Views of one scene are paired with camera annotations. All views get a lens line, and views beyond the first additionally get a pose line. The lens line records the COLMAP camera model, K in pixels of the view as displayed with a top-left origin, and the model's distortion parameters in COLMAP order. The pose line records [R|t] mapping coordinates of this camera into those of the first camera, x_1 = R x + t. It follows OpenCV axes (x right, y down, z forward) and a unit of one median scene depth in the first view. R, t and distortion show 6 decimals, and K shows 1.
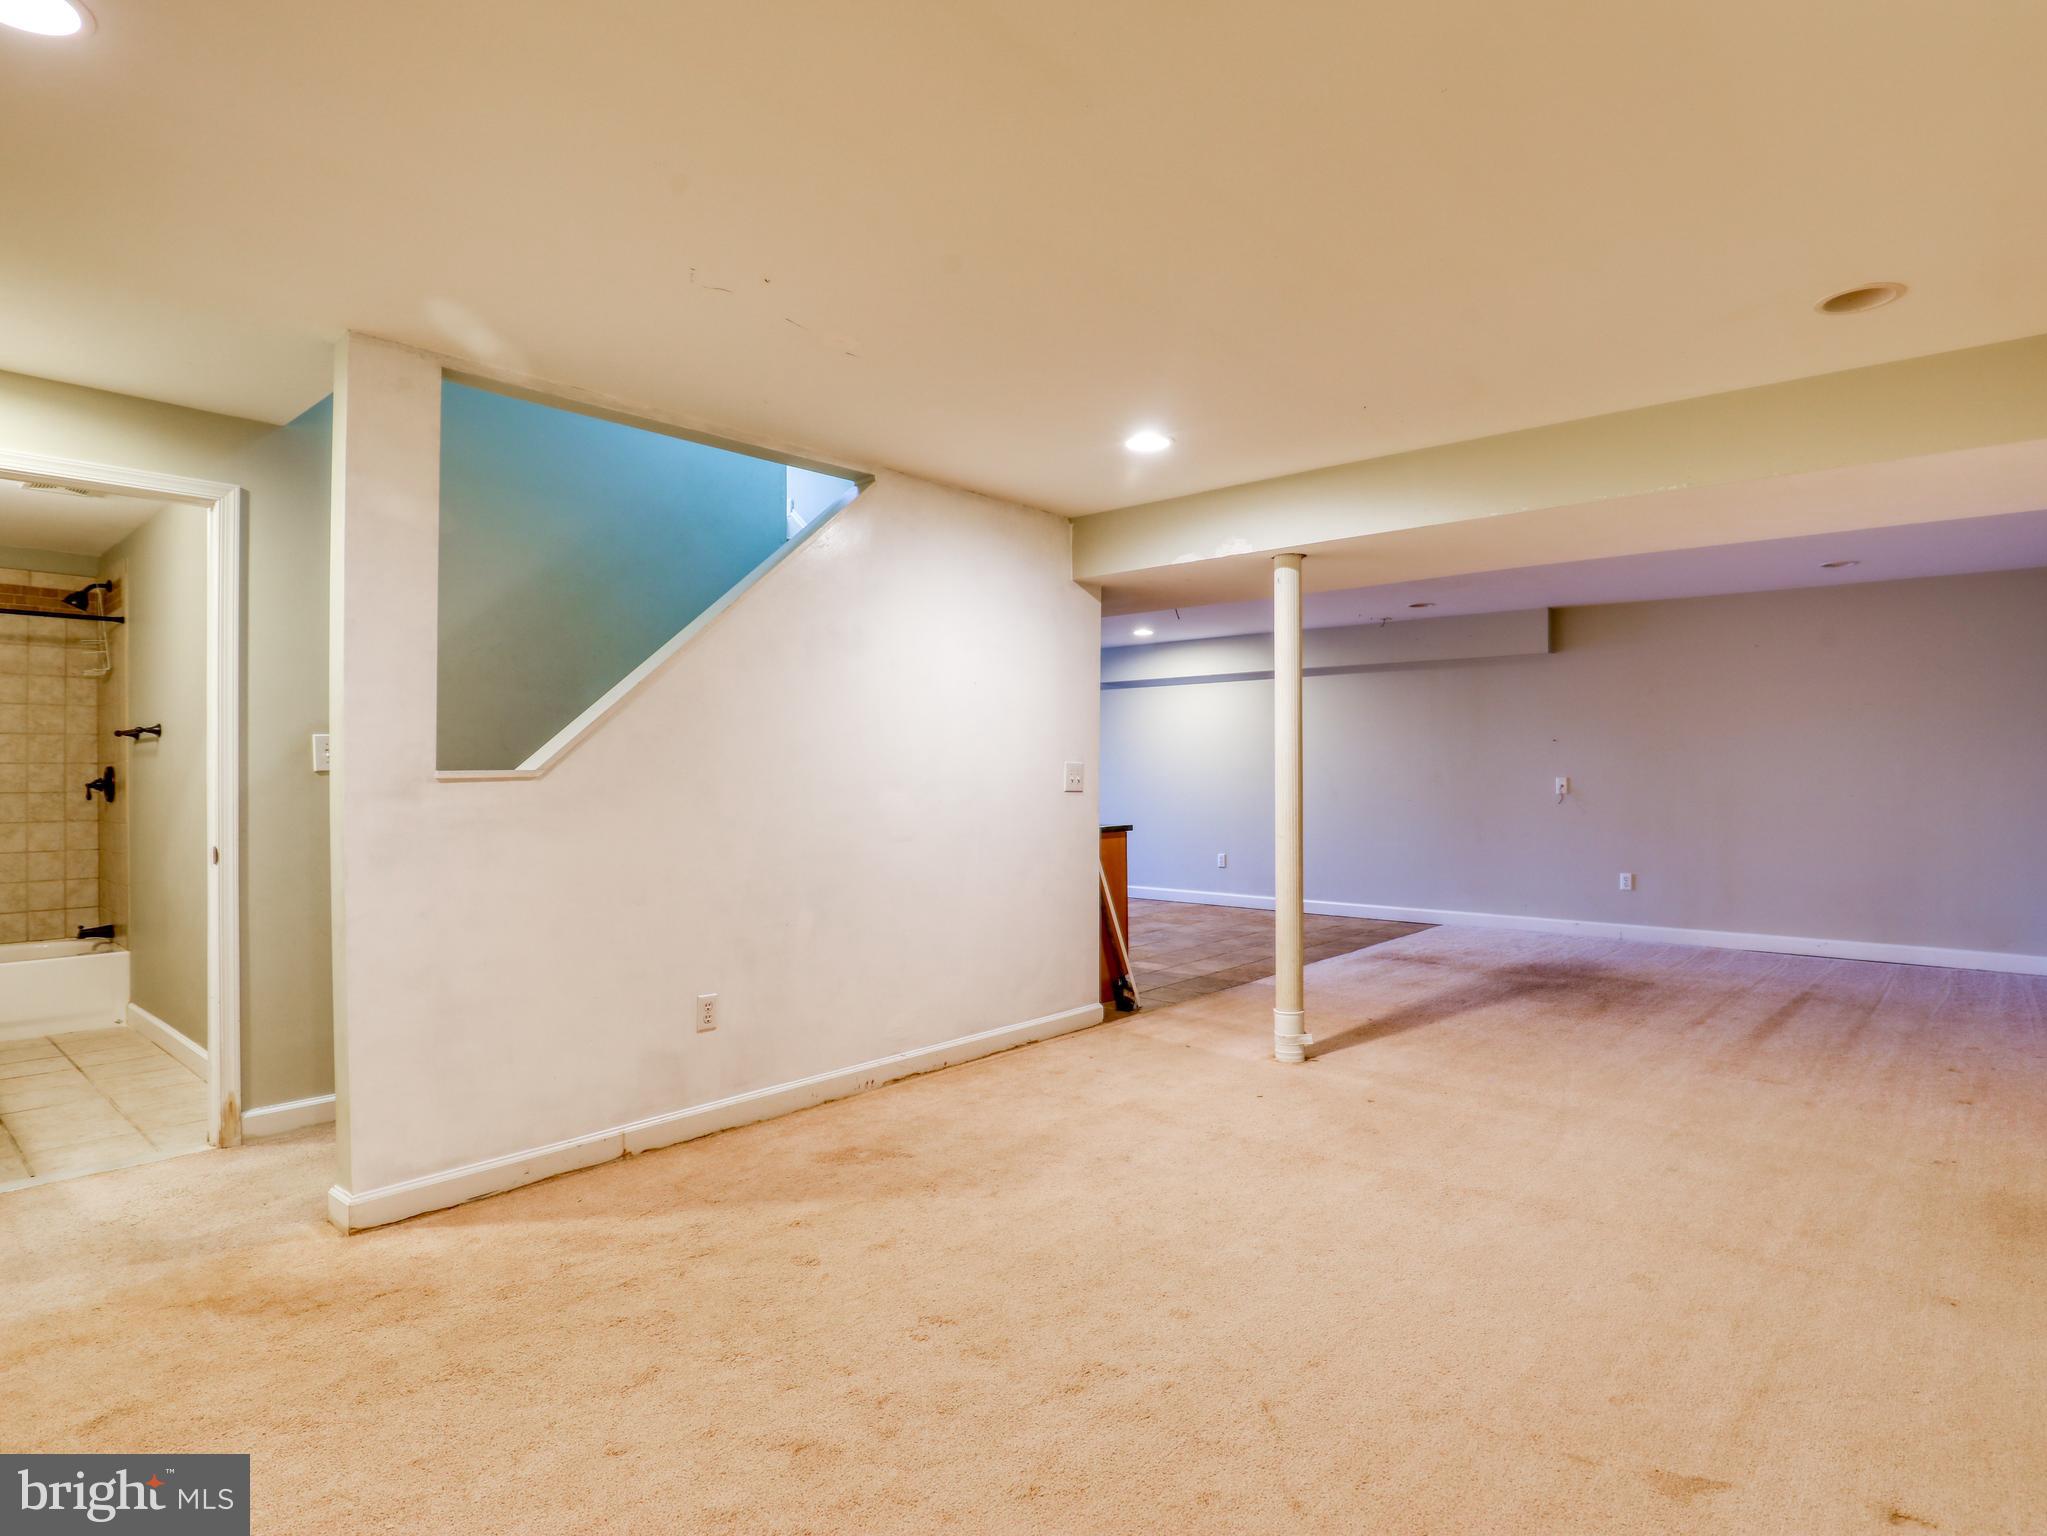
lens RADIAL K [[1112.0, 0, 1033.6], [0, 1112.0, 779.0], [0, 0, 1]] dist [-0.024774, 0.004323]
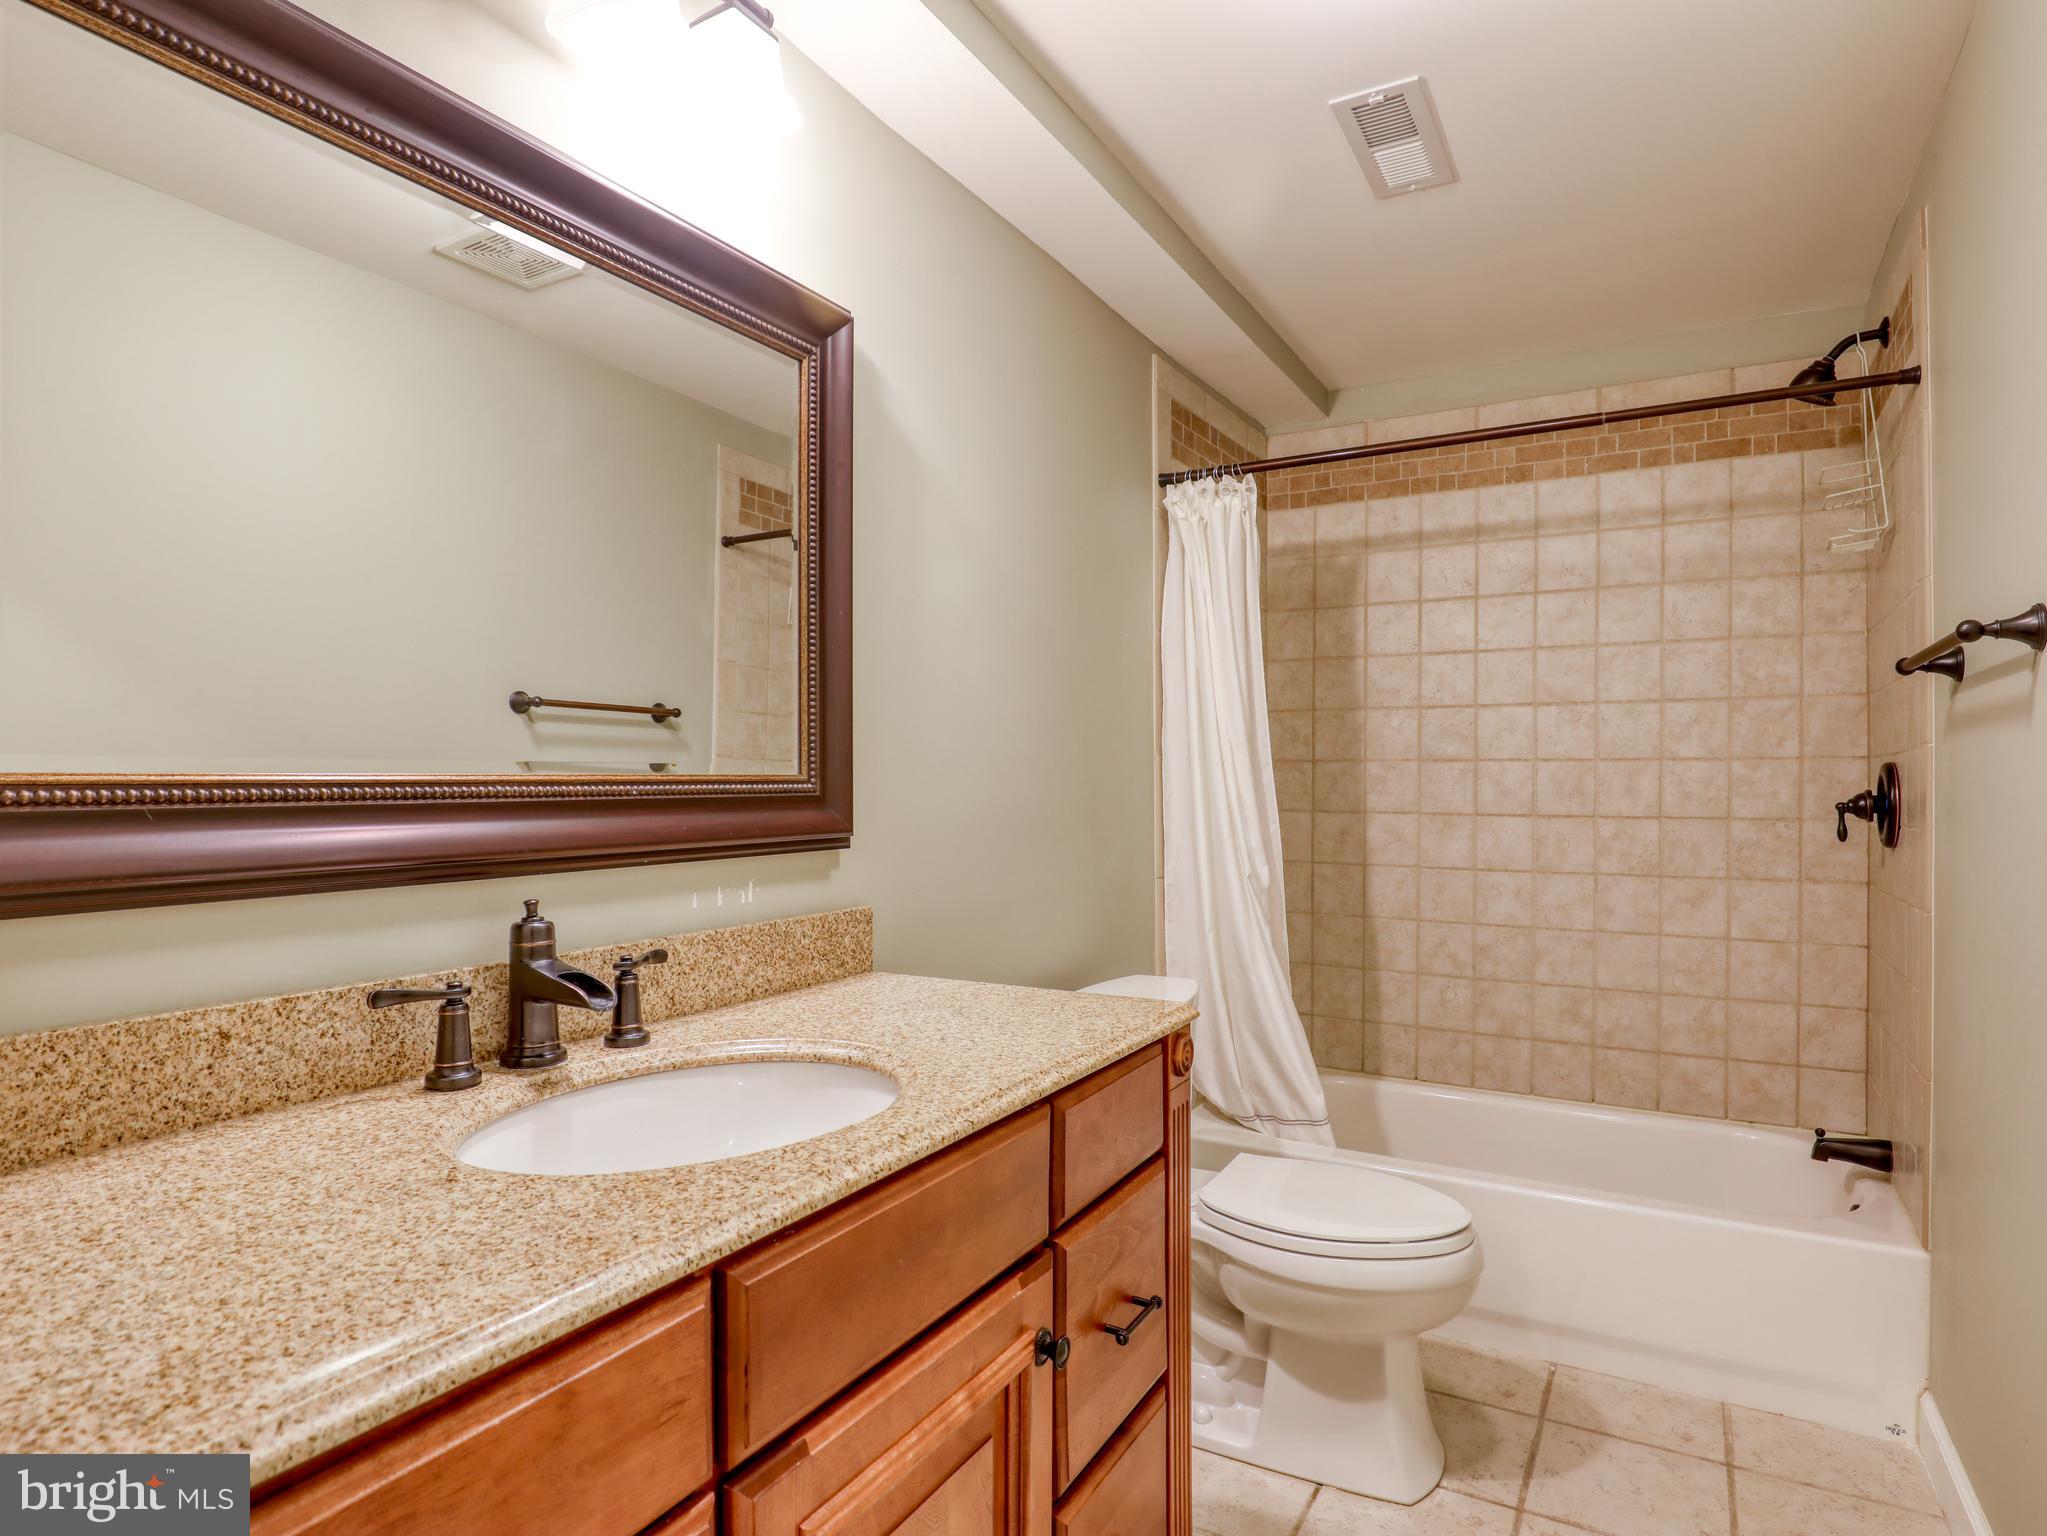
lens RADIAL K [[1112.0, 0, 1034.2], [0, 1112.0, 778.1], [0, 0, 1]] dist [-0.024774, 0.004323]
pose [[0.187319, 0.001865, -0.982297, -0.489289], [-0.003112, 0.999994, 0.001305, -0.005207], [0.982294, 0.002812, 0.187323, 0.595590]]
